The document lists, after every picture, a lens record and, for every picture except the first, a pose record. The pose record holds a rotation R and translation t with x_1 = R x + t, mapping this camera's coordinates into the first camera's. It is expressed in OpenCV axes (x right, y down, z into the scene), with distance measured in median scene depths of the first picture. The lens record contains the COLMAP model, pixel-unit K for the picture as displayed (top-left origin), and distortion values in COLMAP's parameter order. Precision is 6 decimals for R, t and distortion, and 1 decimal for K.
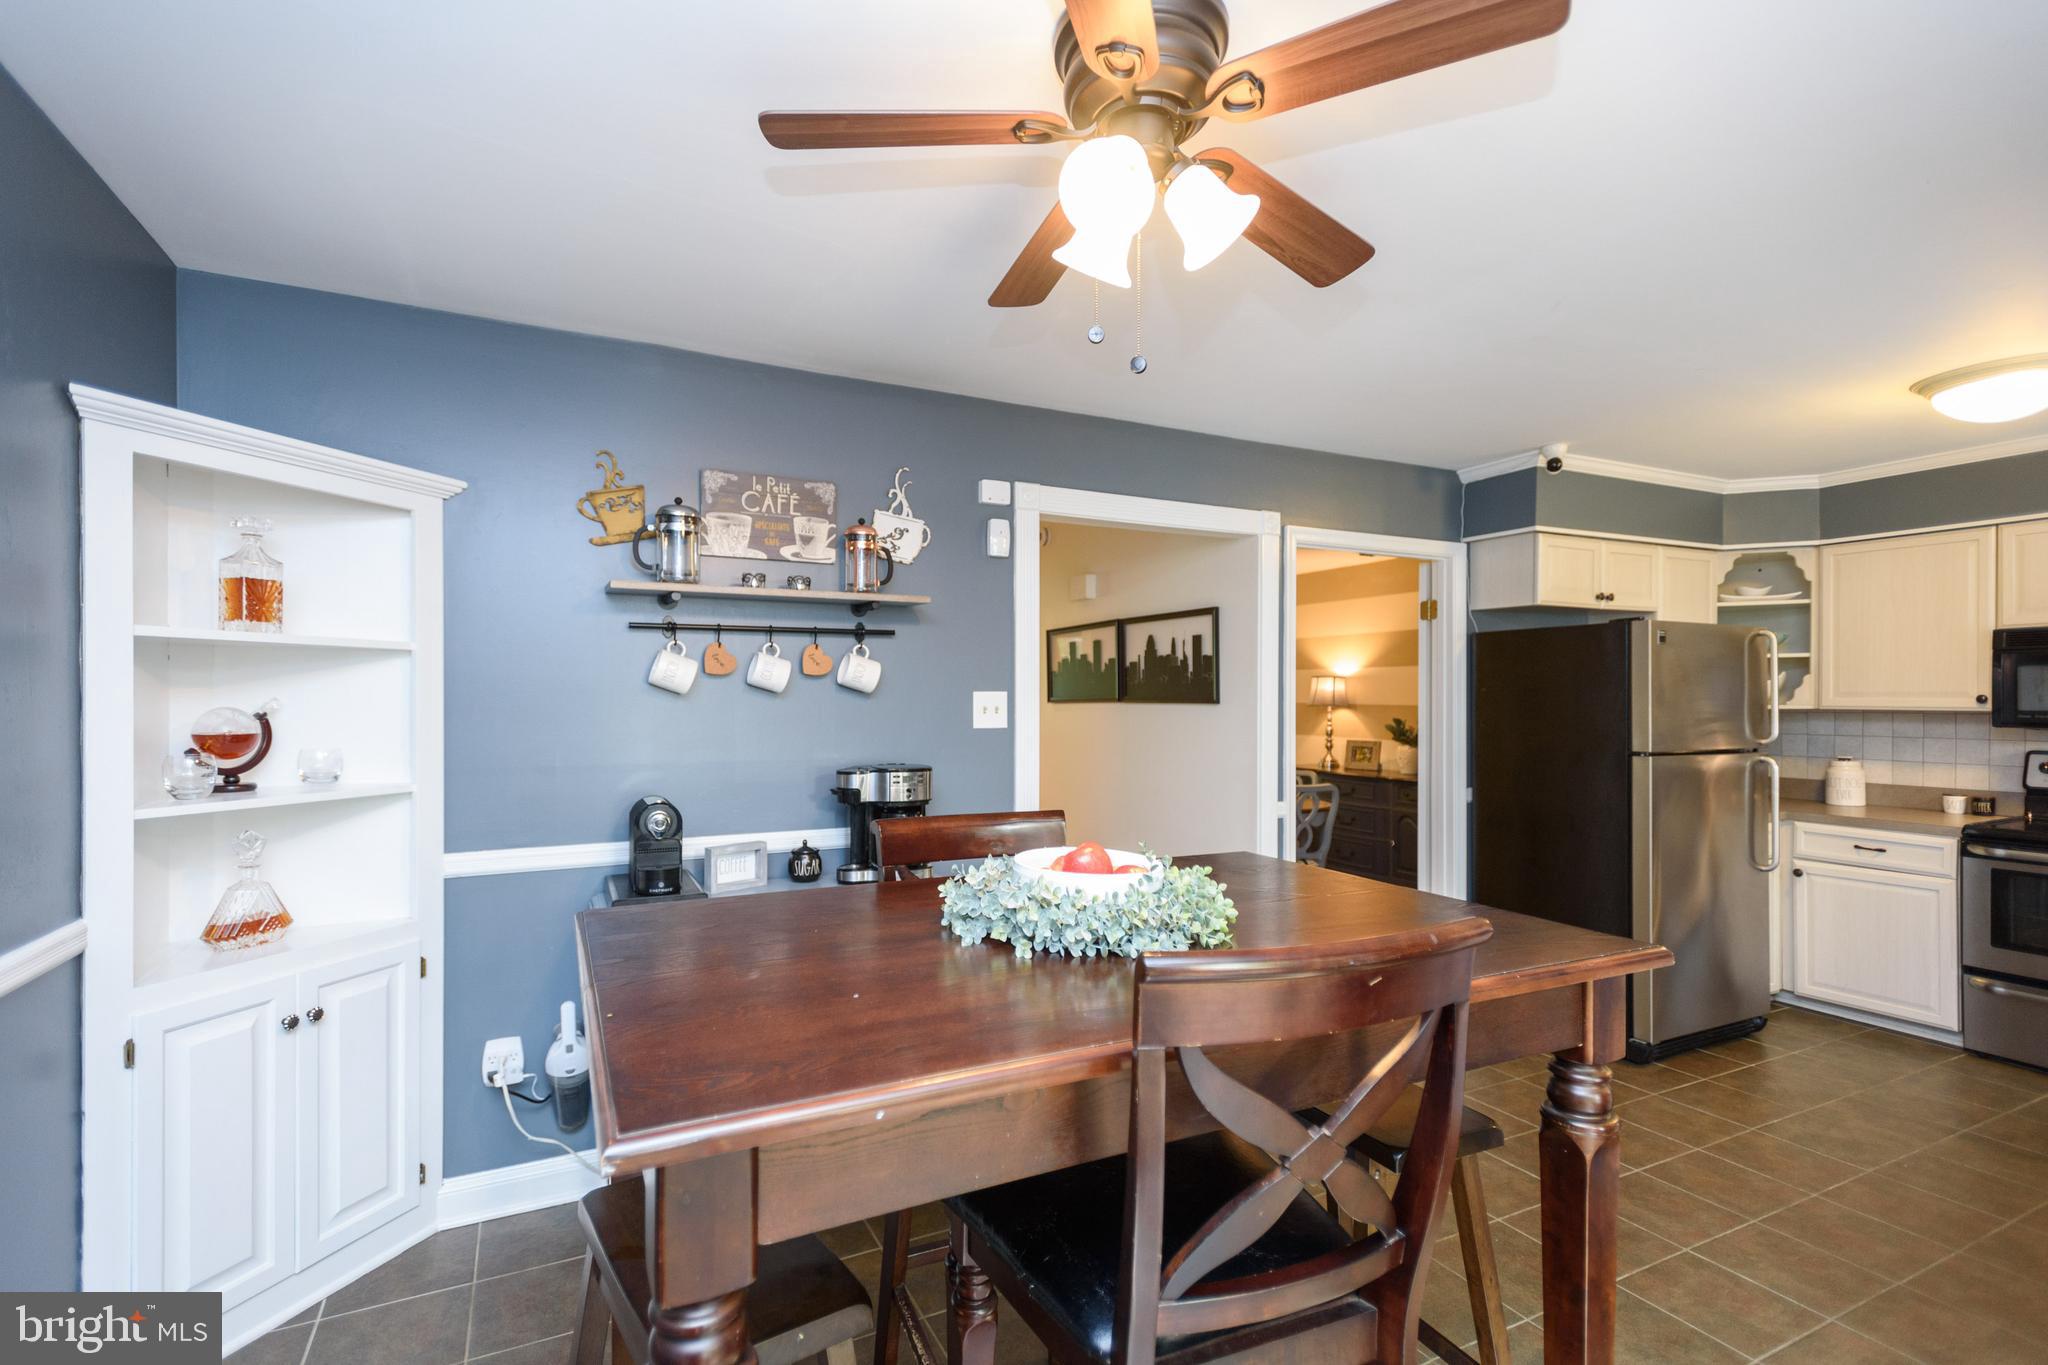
lens RADIAL K [[975.3, 0, 1023.8], [0, 975.3, 698.6], [0, 0, 1]] dist [0.026746, 0.000177]
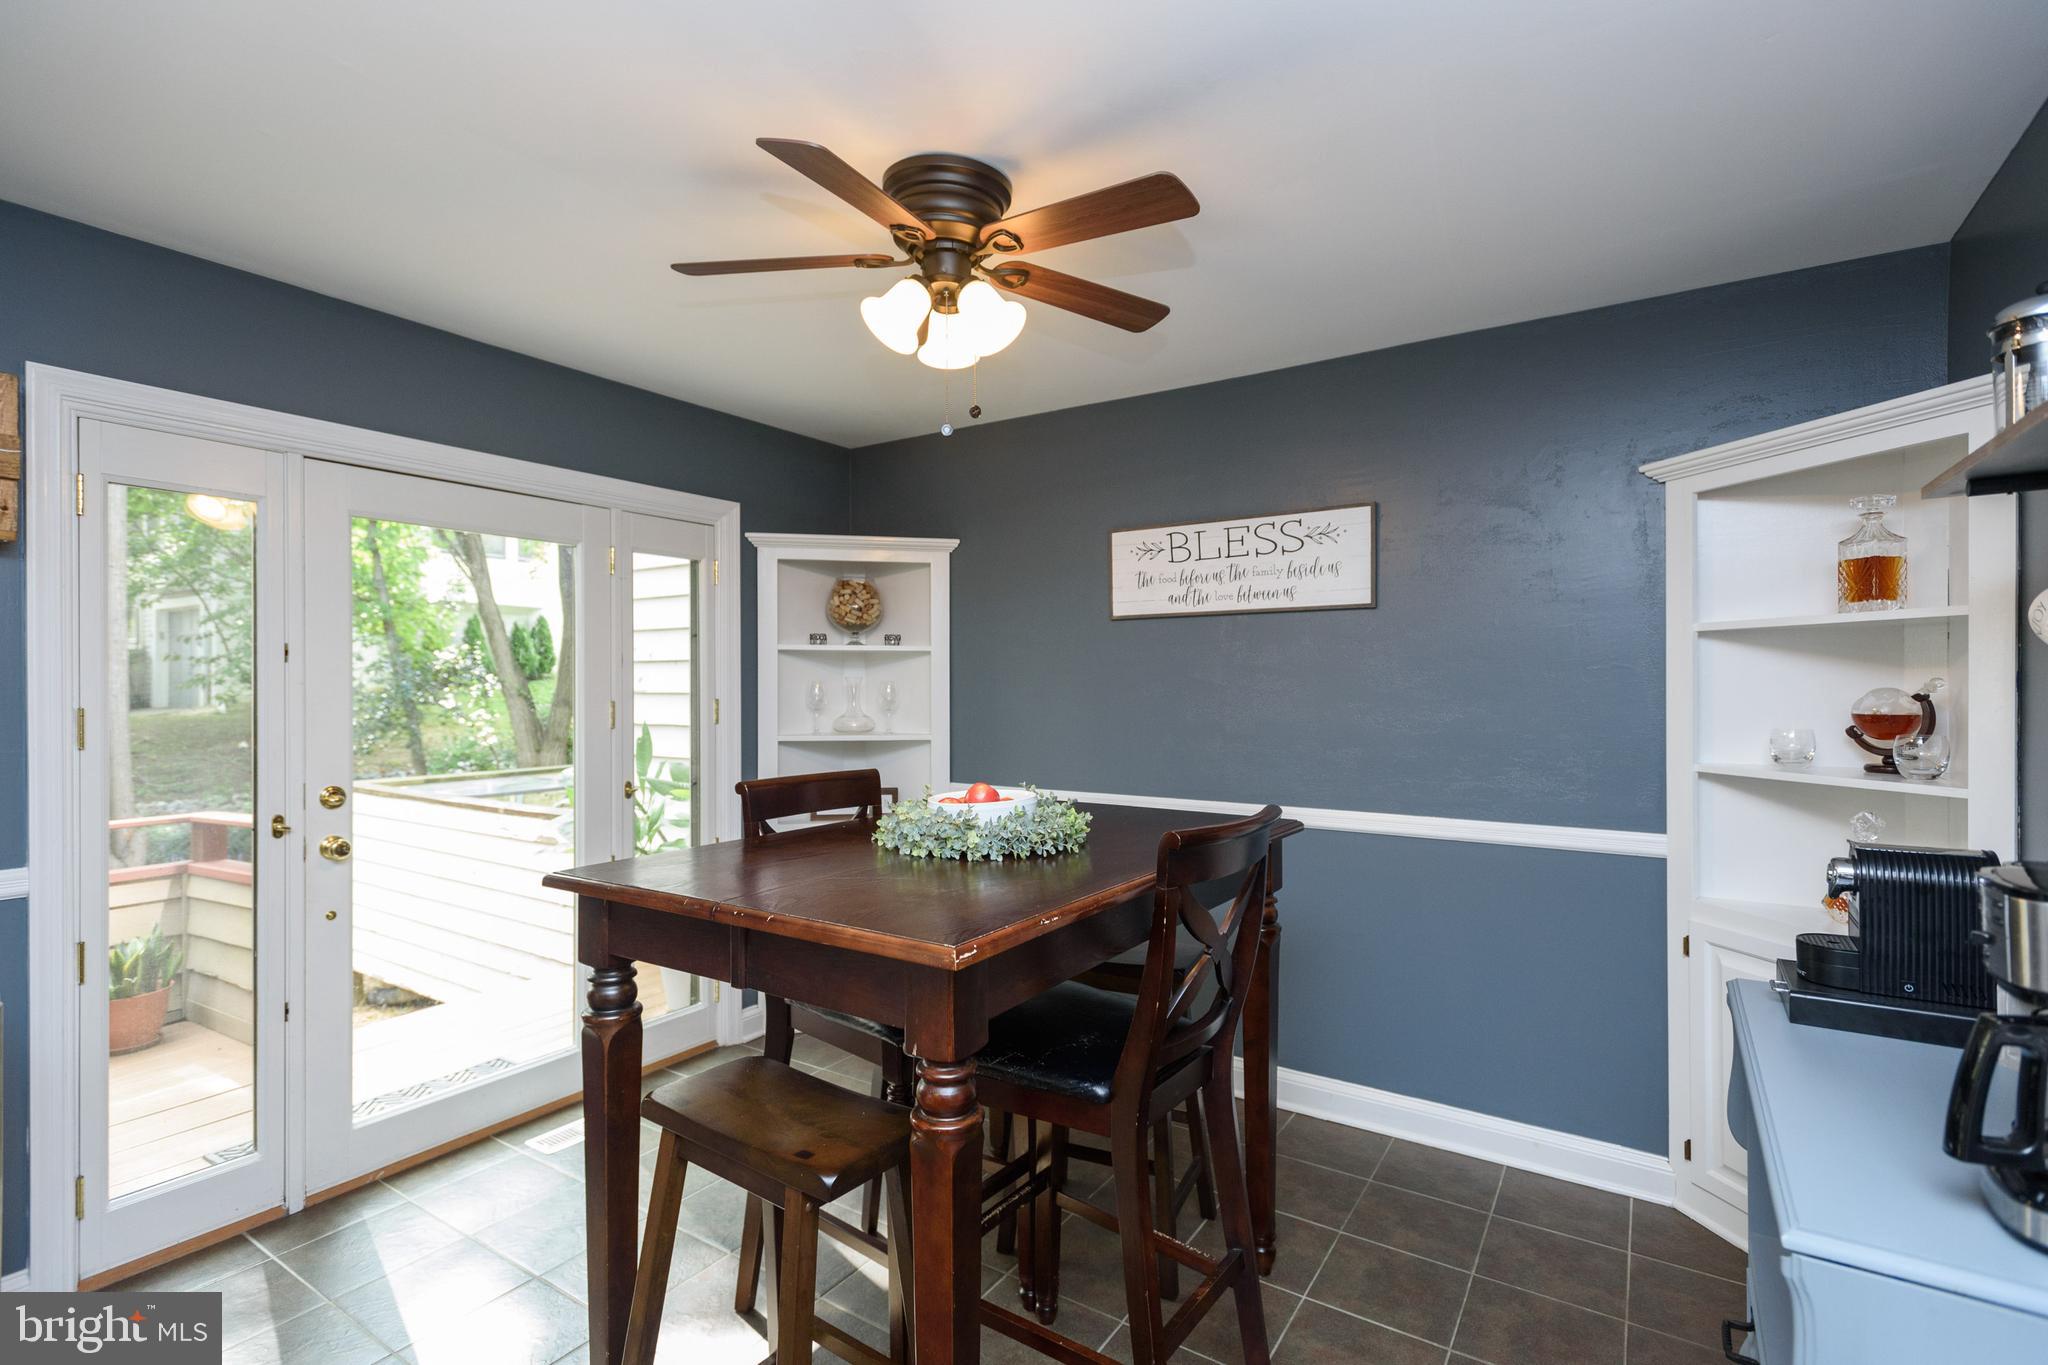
lens RADIAL K [[954.6, 0, 1034.1], [0, 954.6, 680.7], [0, 0, 1]] dist [0.023280, -0.000144]
pose [[-0.868638, -0.004633, -0.495426, 0.299018], [-0.001996, 0.999981, -0.005852, 0.006909], [0.495444, -0.004094, -0.868630, 1.030453]]
